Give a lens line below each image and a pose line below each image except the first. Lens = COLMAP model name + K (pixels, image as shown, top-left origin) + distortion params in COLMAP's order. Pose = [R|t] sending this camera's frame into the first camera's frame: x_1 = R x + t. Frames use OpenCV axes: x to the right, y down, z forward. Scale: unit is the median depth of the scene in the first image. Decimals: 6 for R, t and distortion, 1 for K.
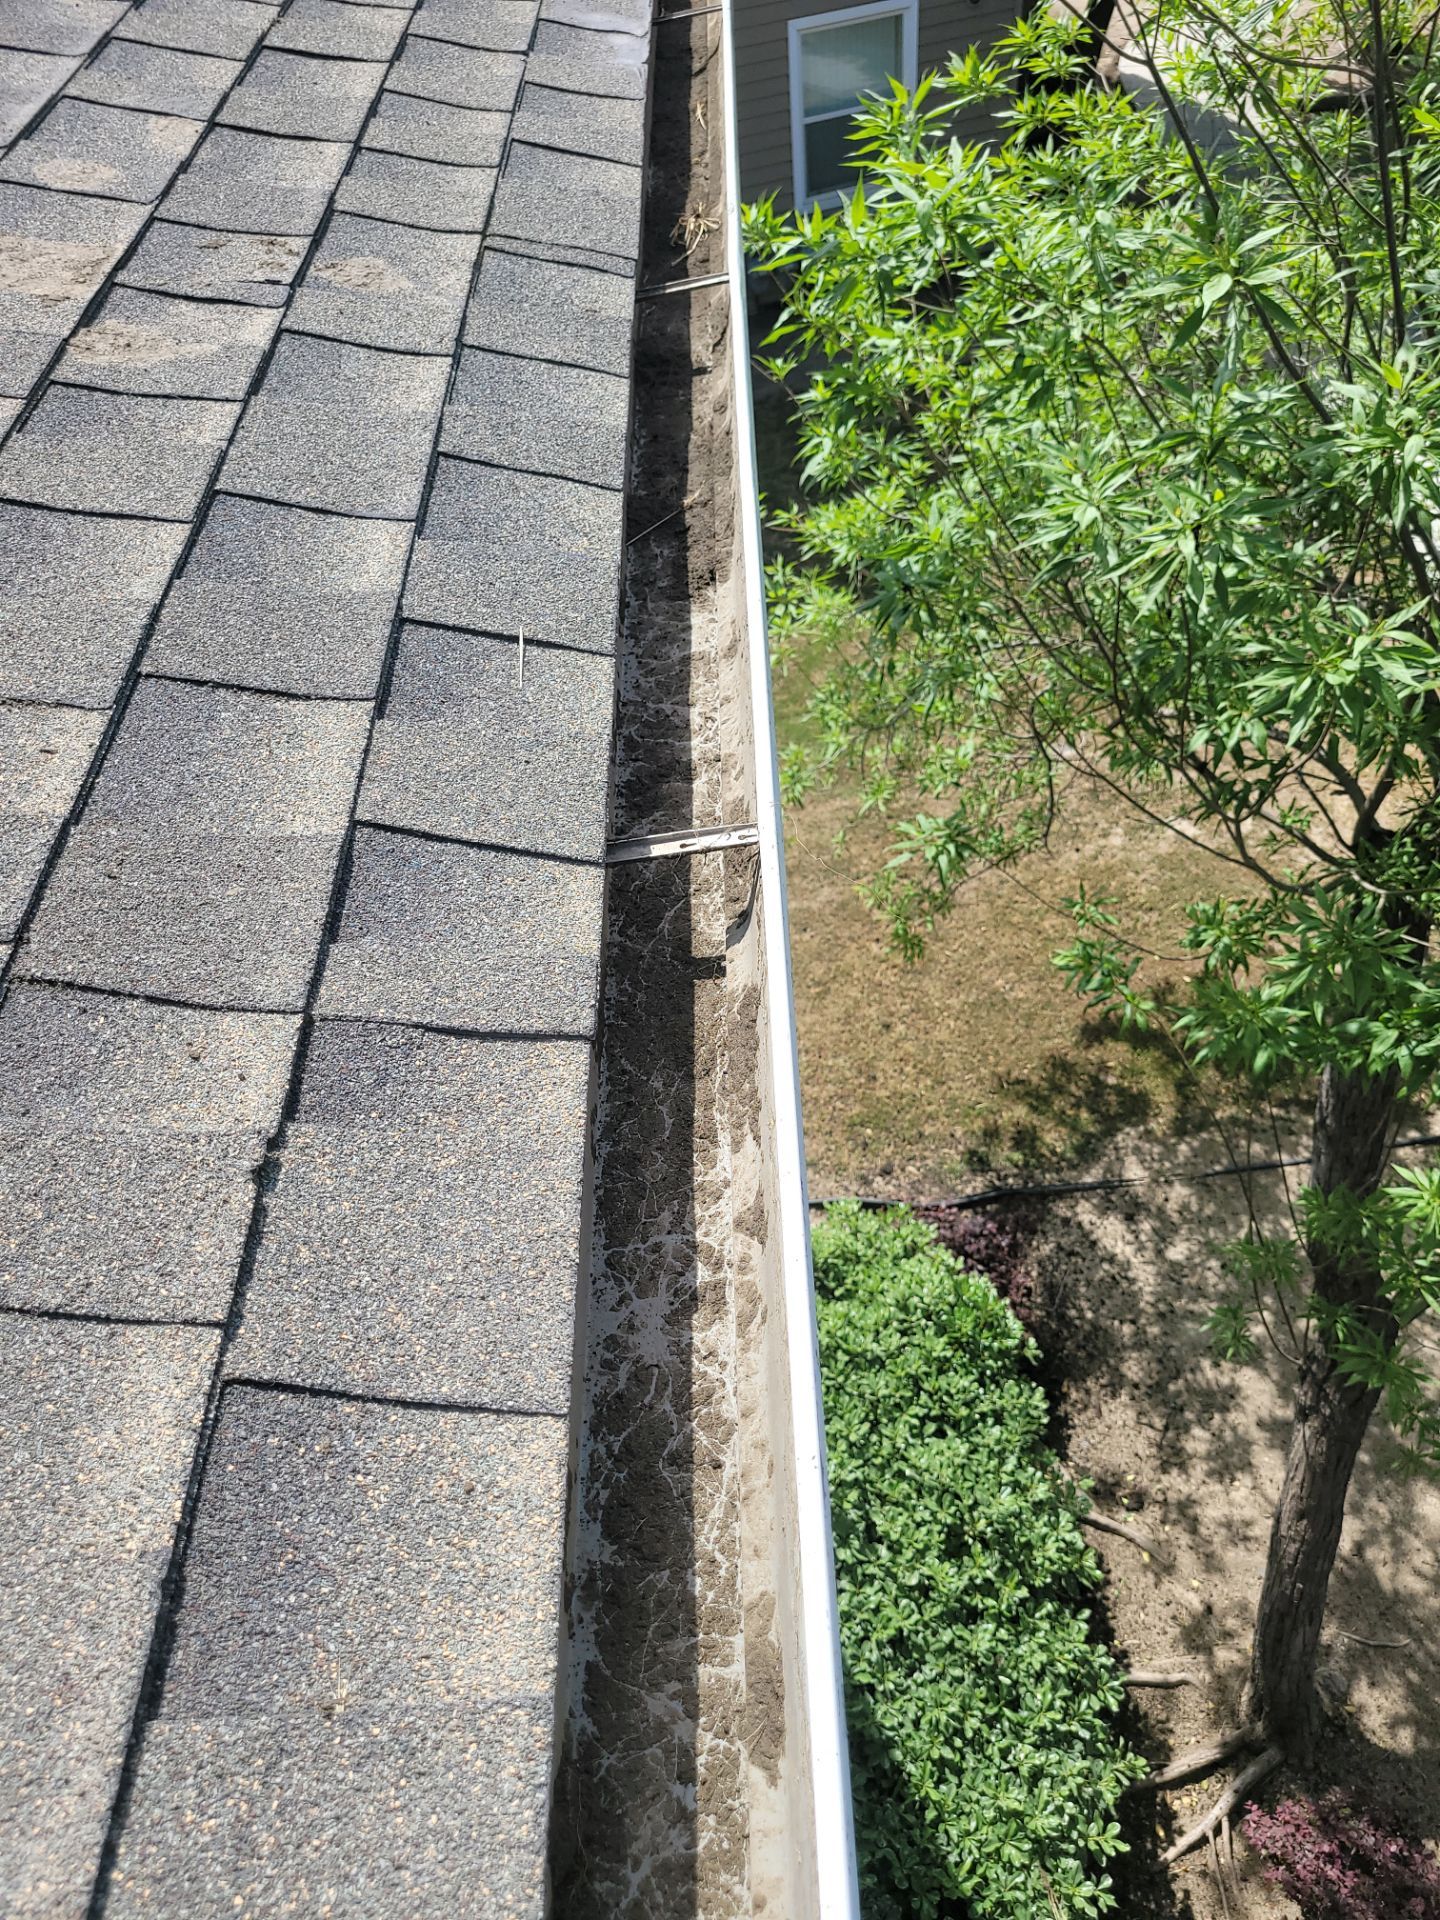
lens RADIAL K [[1449.1, 0, 750.3], [0, 1449.1, 986.8], [0, 0, 1]] dist [0.056049, -0.085225]
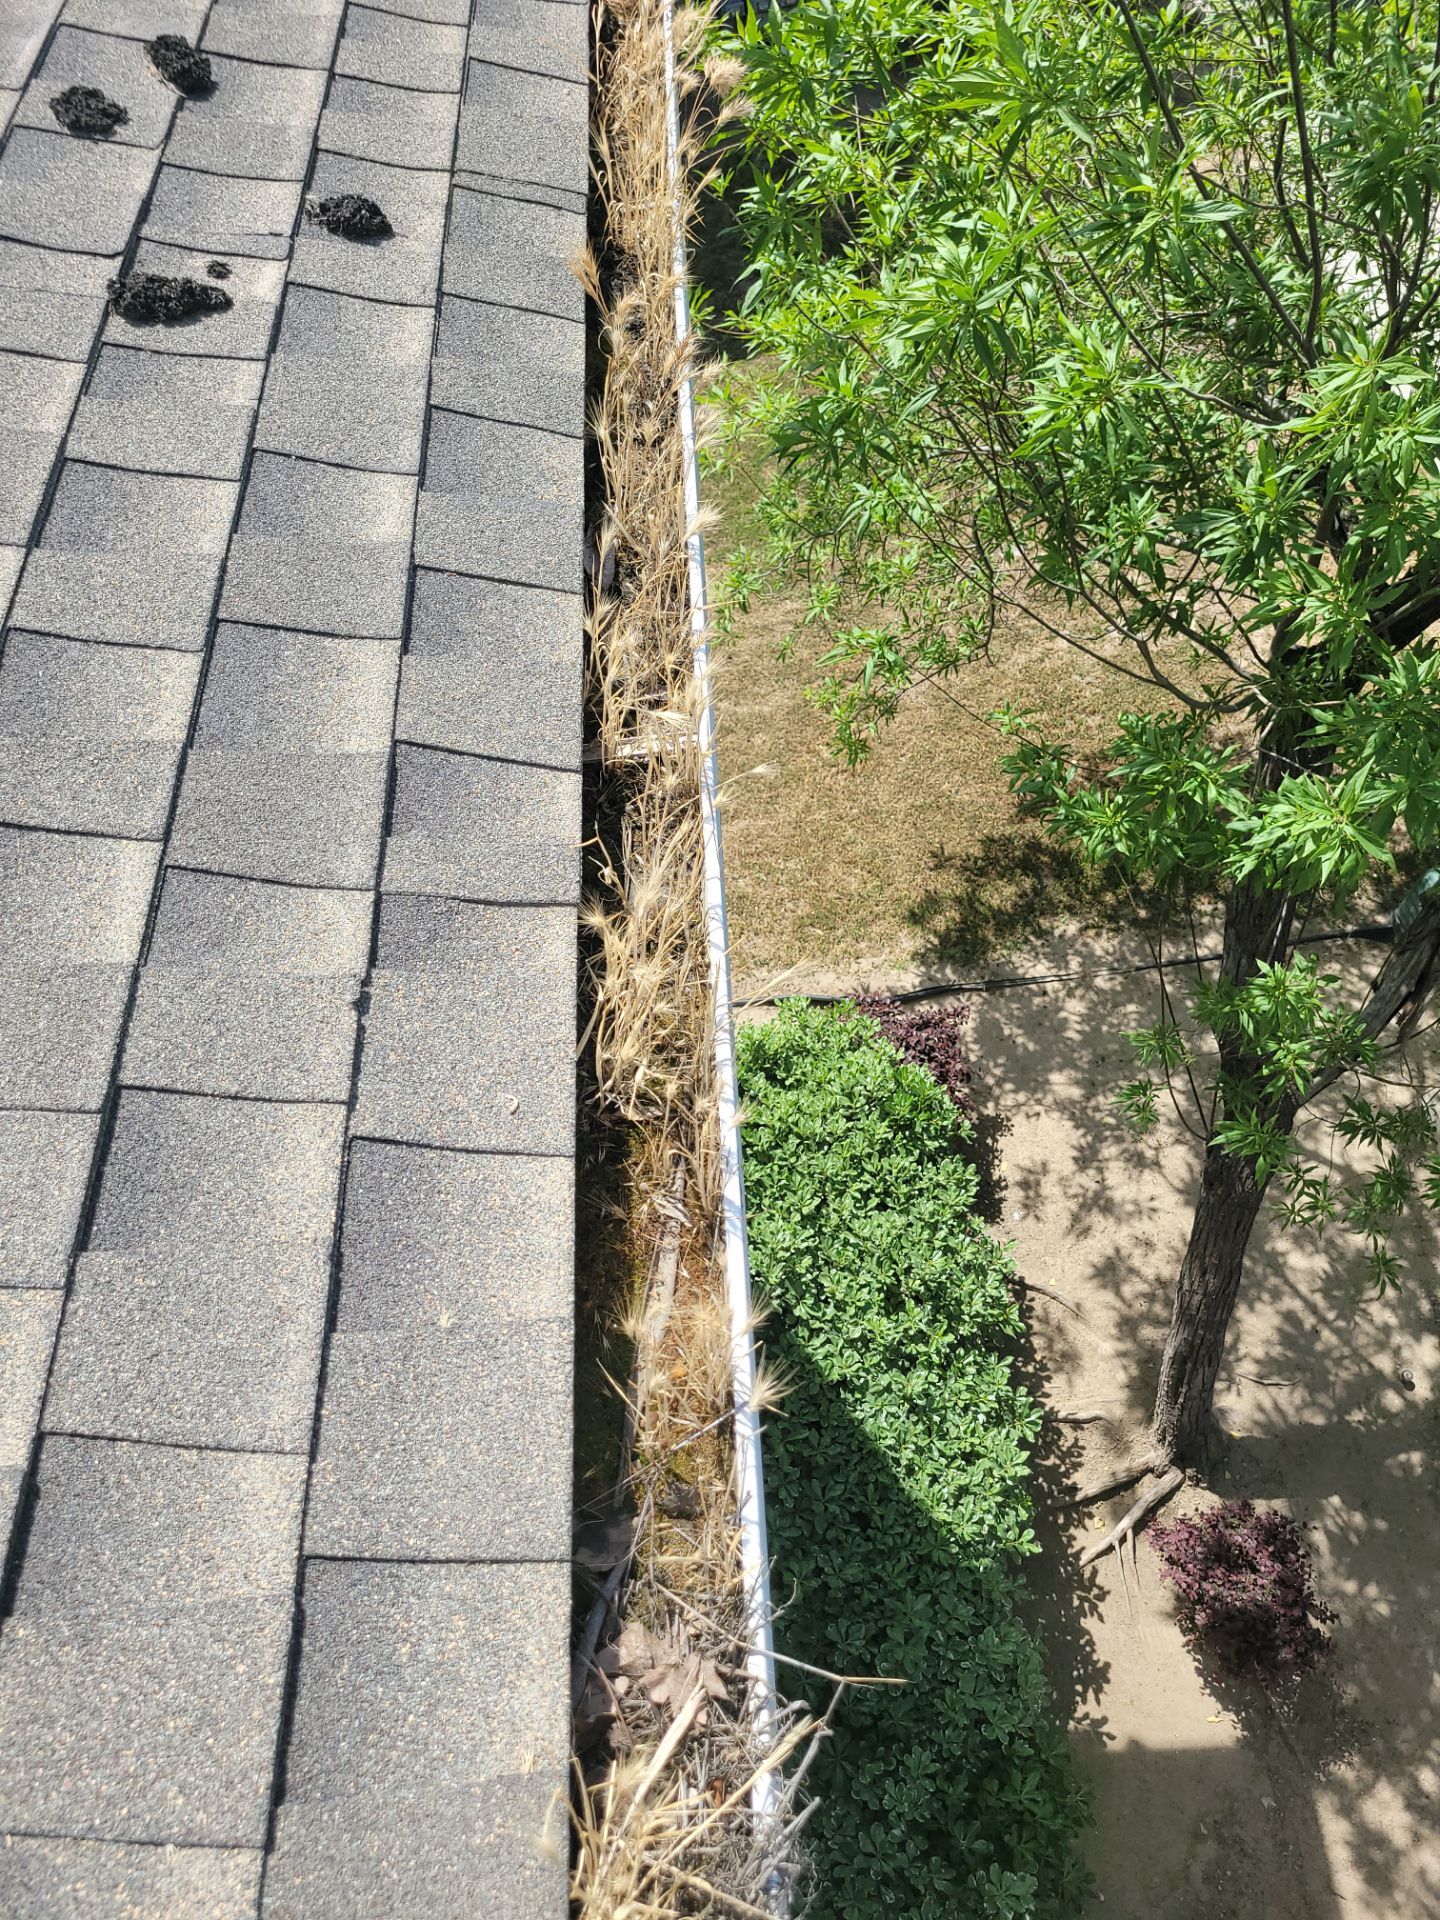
lens RADIAL K [[1449.1, 0, 750.3], [0, 1449.1, 986.8], [0, 0, 1]] dist [0.056049, -0.085225]
pose [[0.999495, -0.012328, 0.029301, 0.011768], [0.008108, 0.990120, 0.139987, -0.058548], [-0.030738, -0.139679, 0.989720, -0.298809]]
